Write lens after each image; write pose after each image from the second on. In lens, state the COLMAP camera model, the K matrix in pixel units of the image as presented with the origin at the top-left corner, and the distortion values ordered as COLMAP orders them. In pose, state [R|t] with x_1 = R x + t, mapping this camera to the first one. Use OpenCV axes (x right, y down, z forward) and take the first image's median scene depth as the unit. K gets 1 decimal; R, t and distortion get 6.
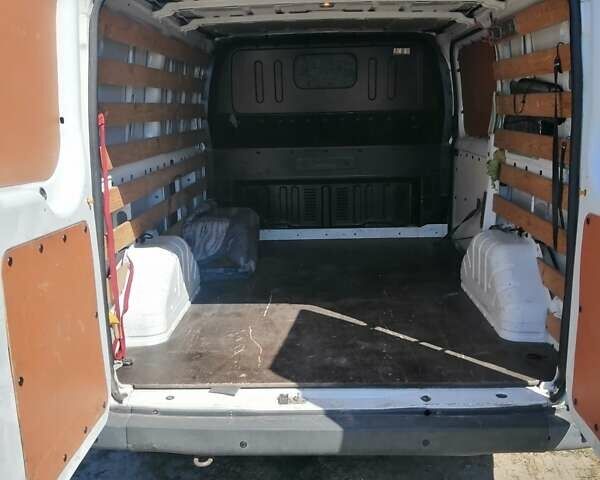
lens RADIAL K [[618.7, 0, 300.0], [0, 618.7, 240.0], [0, 0, 1]] dist [-0.000351, -0.401870]
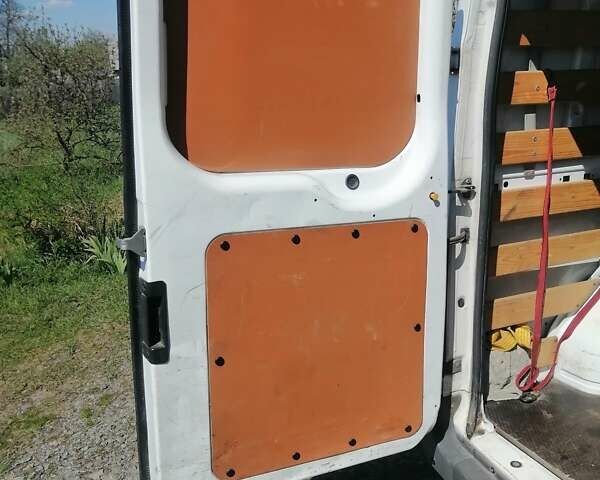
lens RADIAL K [[595.8, 0, 287.7], [0, 595.8, 239.2], [0, 0, 1]] dist [0.002169, -0.039125]
pose [[0.397512, 0.212222, -0.892718, 0.176370], [-0.153059, 0.974592, 0.163531, -0.059654], [0.904741, 0.071633, 0.419895, 0.263751]]
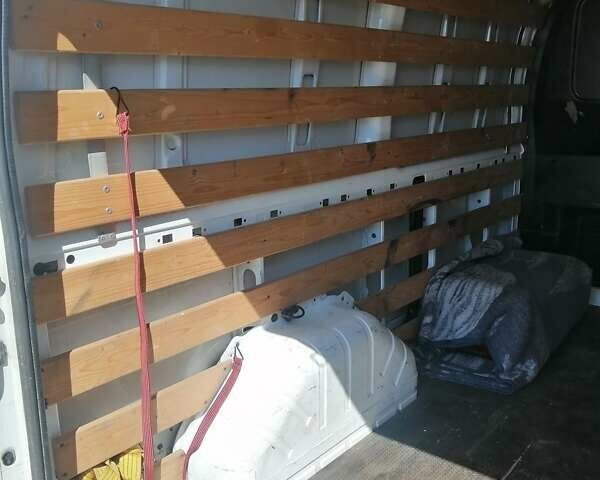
lens RADIAL K [[595.8, 0, 287.7], [0, 595.8, 239.2], [0, 0, 1]] dist [0.002169, -0.039125]
pose [[0.765063, 0.139565, -0.628650, 0.086771], [-0.114433, 0.990159, 0.080559, -0.105451], [0.633707, 0.010306, 0.773505, 0.469730]]
